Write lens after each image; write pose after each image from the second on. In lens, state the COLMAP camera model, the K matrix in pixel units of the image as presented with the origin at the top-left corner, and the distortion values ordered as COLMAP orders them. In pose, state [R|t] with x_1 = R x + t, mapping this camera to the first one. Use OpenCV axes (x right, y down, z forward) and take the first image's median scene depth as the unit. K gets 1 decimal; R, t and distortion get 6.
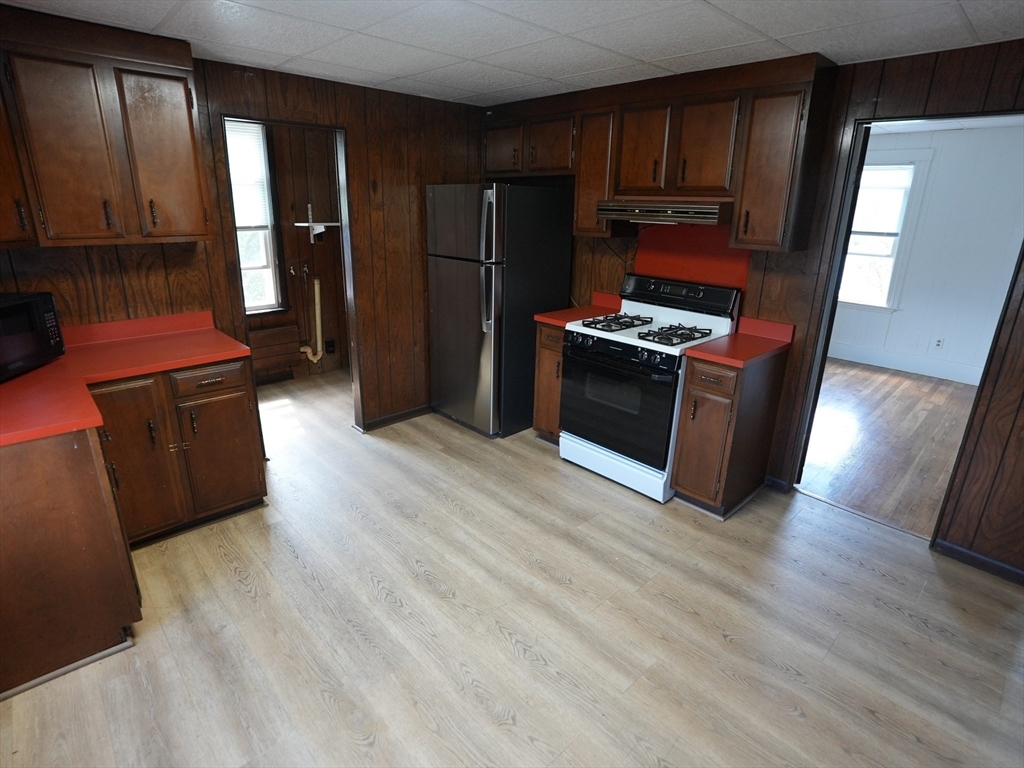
lens RADIAL K [[533.1, 0, 512.0], [0, 533.1, 384.0], [0, 0, 1]] dist [-0.075330, 0.029293]
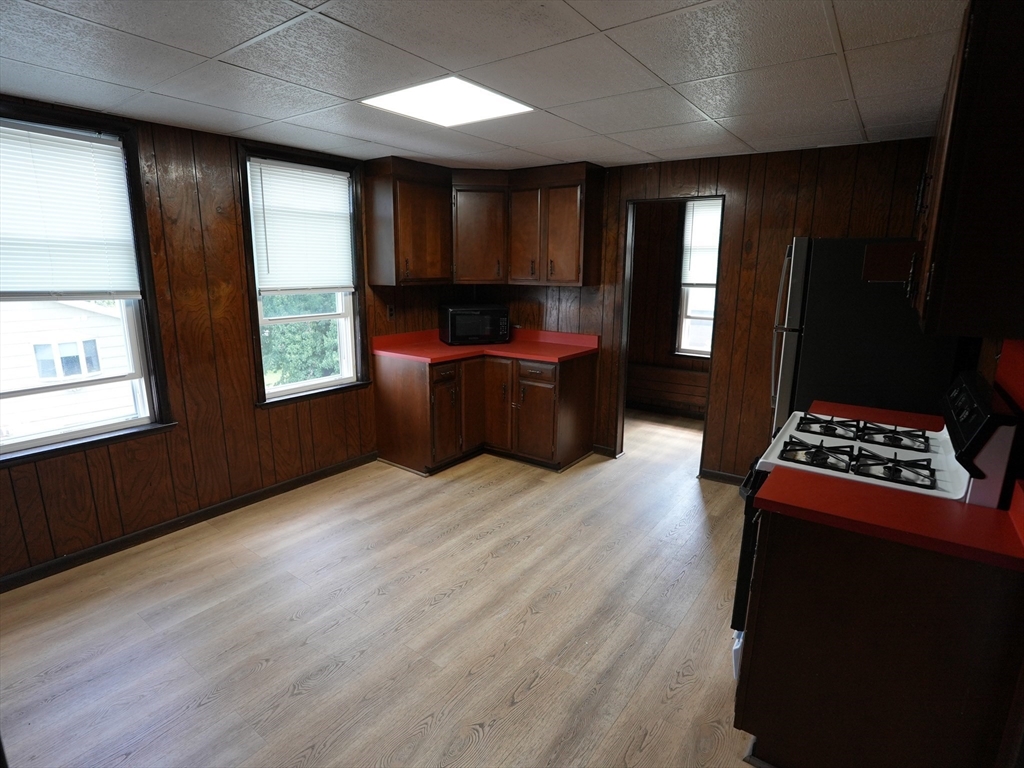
lens RADIAL K [[533.1, 0, 512.0], [0, 533.1, 384.0], [0, 0, 1]] dist [-0.075330, 0.029293]
pose [[0.183783, 0.194756, -0.963480, 1.006607], [-0.313621, 0.940565, 0.130302, -0.165107], [0.931593, 0.278220, 0.233940, 0.595192]]
